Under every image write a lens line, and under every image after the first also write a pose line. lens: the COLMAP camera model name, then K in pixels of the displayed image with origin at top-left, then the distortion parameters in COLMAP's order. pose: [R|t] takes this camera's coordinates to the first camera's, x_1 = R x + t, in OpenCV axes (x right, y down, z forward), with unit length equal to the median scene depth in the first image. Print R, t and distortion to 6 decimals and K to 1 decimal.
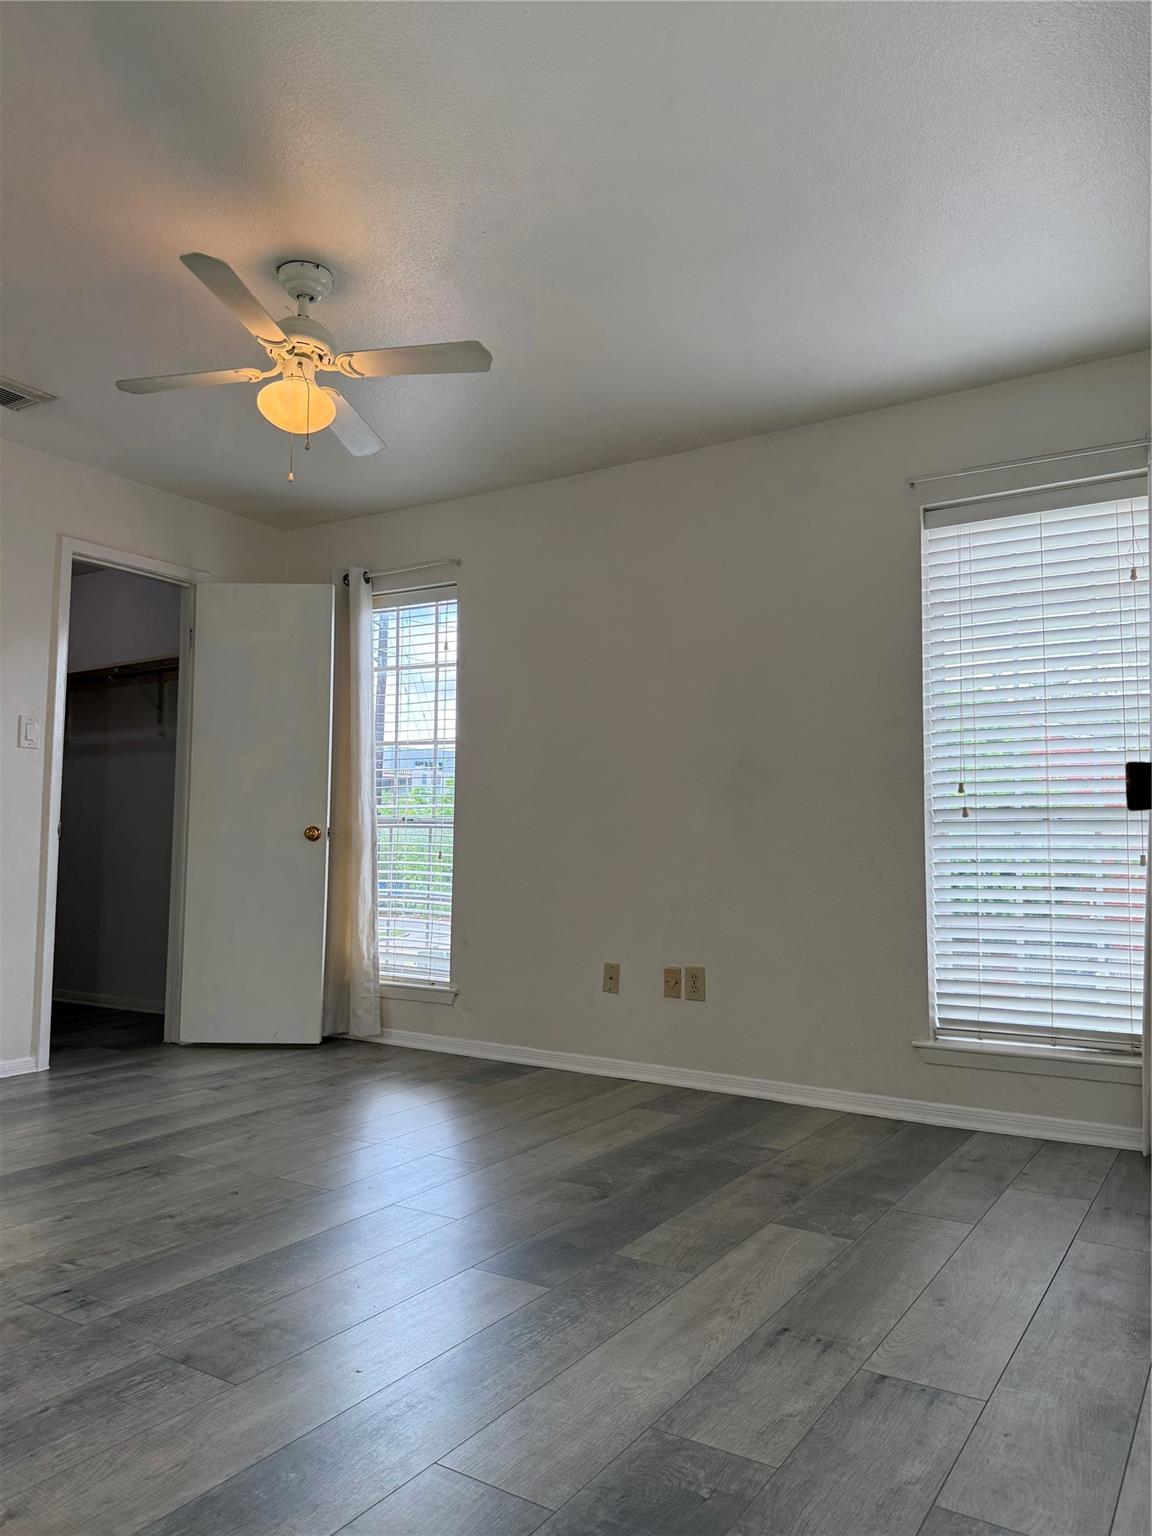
lens RADIAL K [[1086.0, 0, 562.2], [0, 1086.0, 755.7], [0, 0, 1]] dist [0.026030, -0.036204]
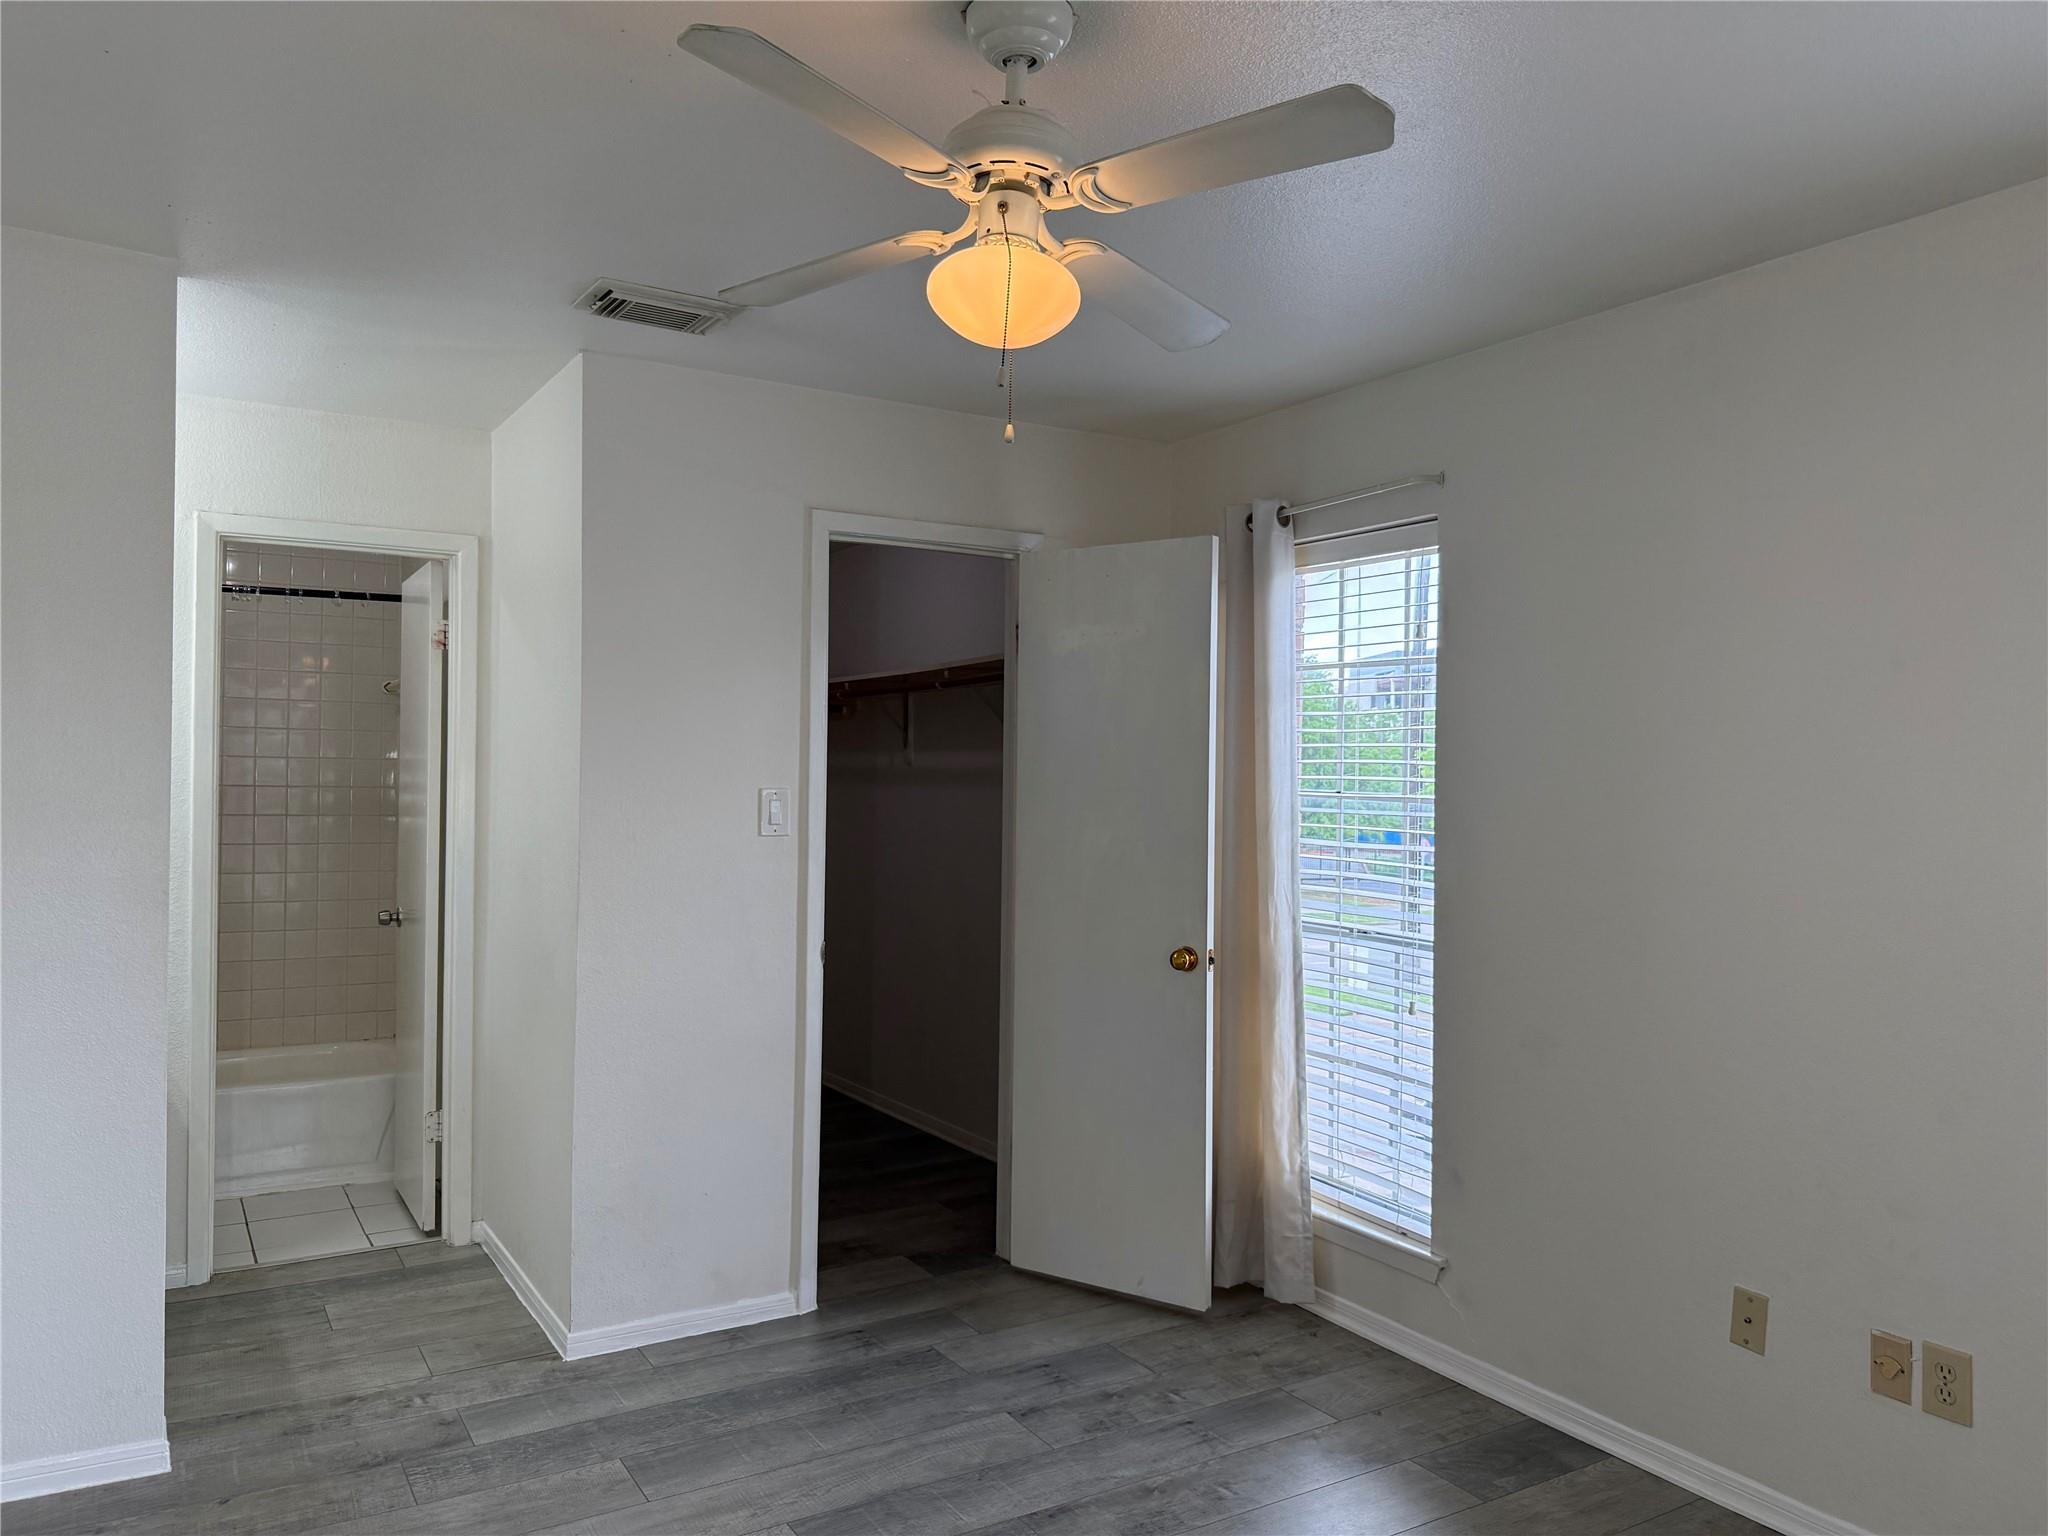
lens RADIAL K [[1448.0, 0, 988.5], [0, 1448.0, 782.2], [0, 0, 1]] dist [0.026030, -0.036204]
pose [[0.897498, -0.006398, -0.440972, 0.033296], [0.040353, 0.996892, 0.067666, -0.118580], [0.439168, -0.078525, 0.894967, 0.319493]]
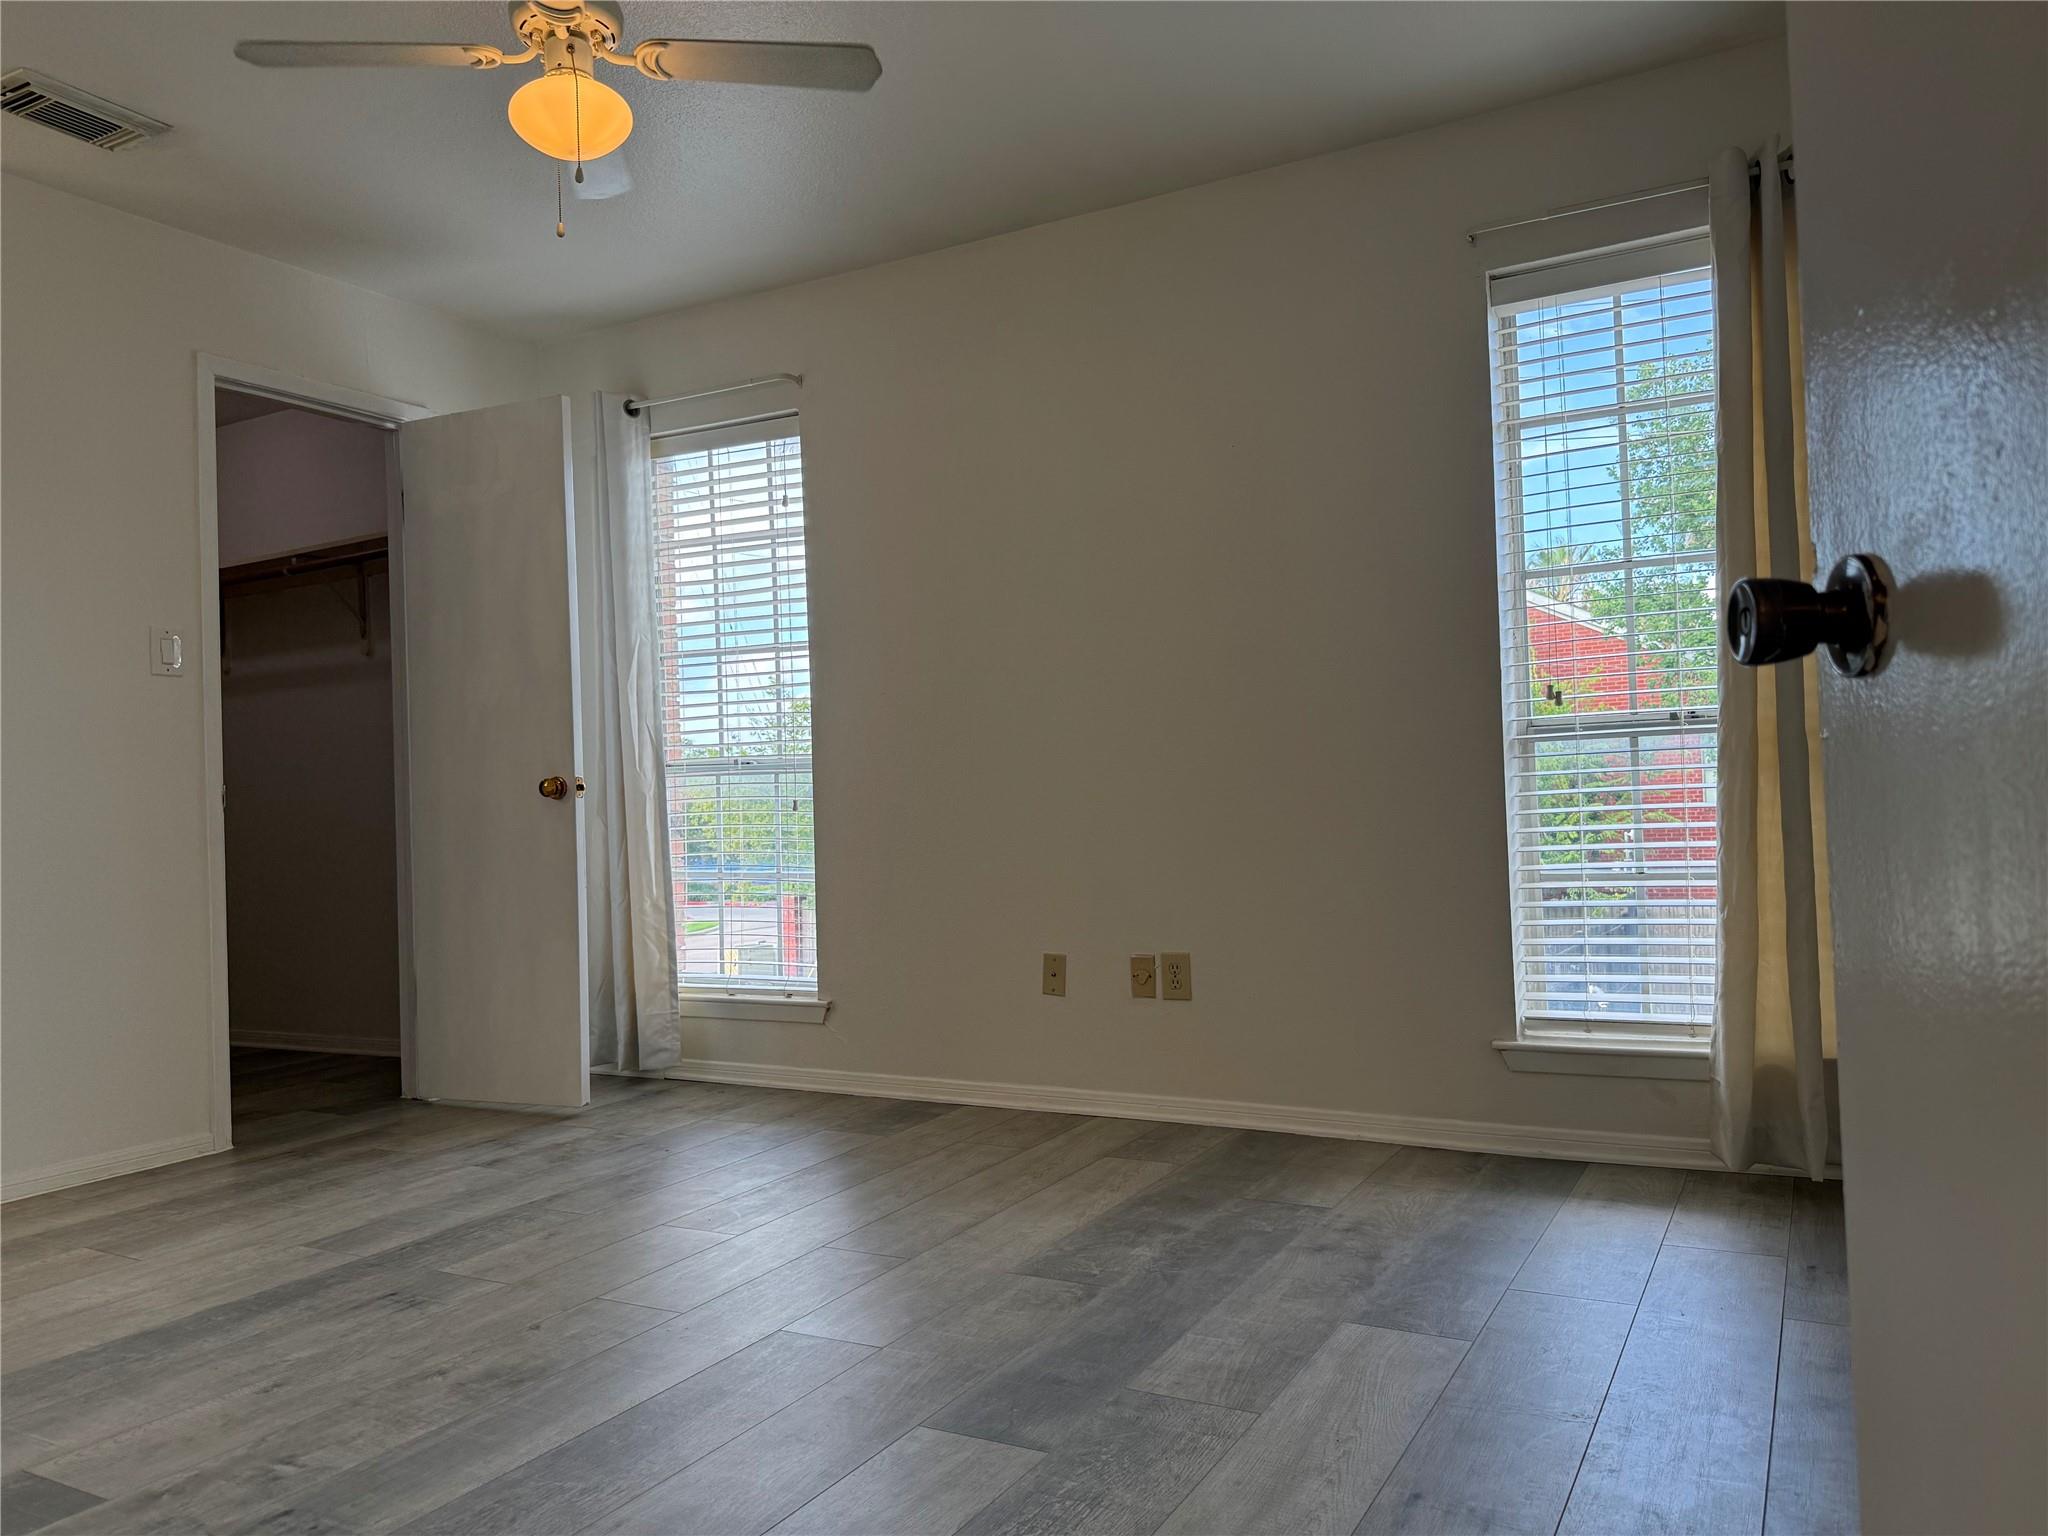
lens RADIAL K [[1448.0, 0, 1020.4], [0, 1448.0, 763.7], [0, 0, 1]] dist [0.026030, -0.036204]
pose [[0.996738, -0.041346, 0.069306, -0.041999], [0.037046, 0.997375, 0.062215, 0.012073], [-0.071697, -0.059444, 0.995654, 0.093728]]
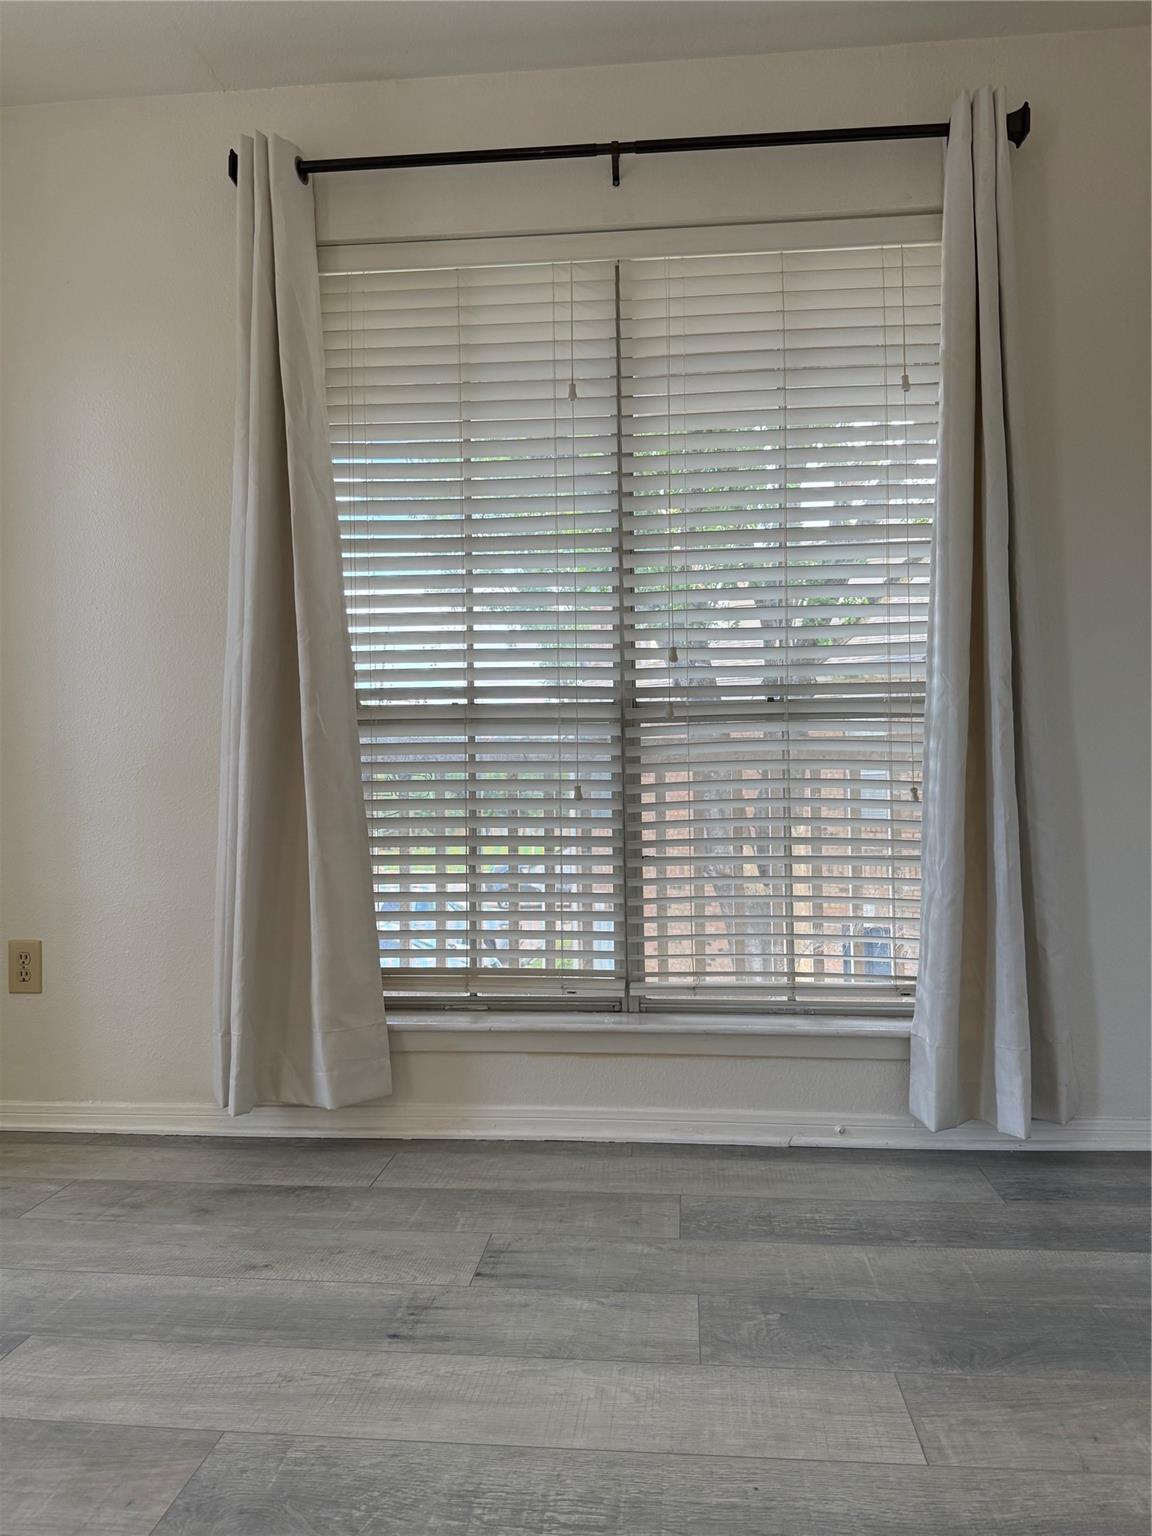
lens RADIAL K [[1086.0, 0, 572.4], [0, 1086.0, 773.4], [0, 0, 1]] dist [0.026030, -0.036204]
pose [[-0.462338, 0.012880, 0.886610, -0.310923], [-0.076866, 0.995548, -0.054545, 0.084713], [-0.883366, -0.093368, -0.459290, 0.712490]]
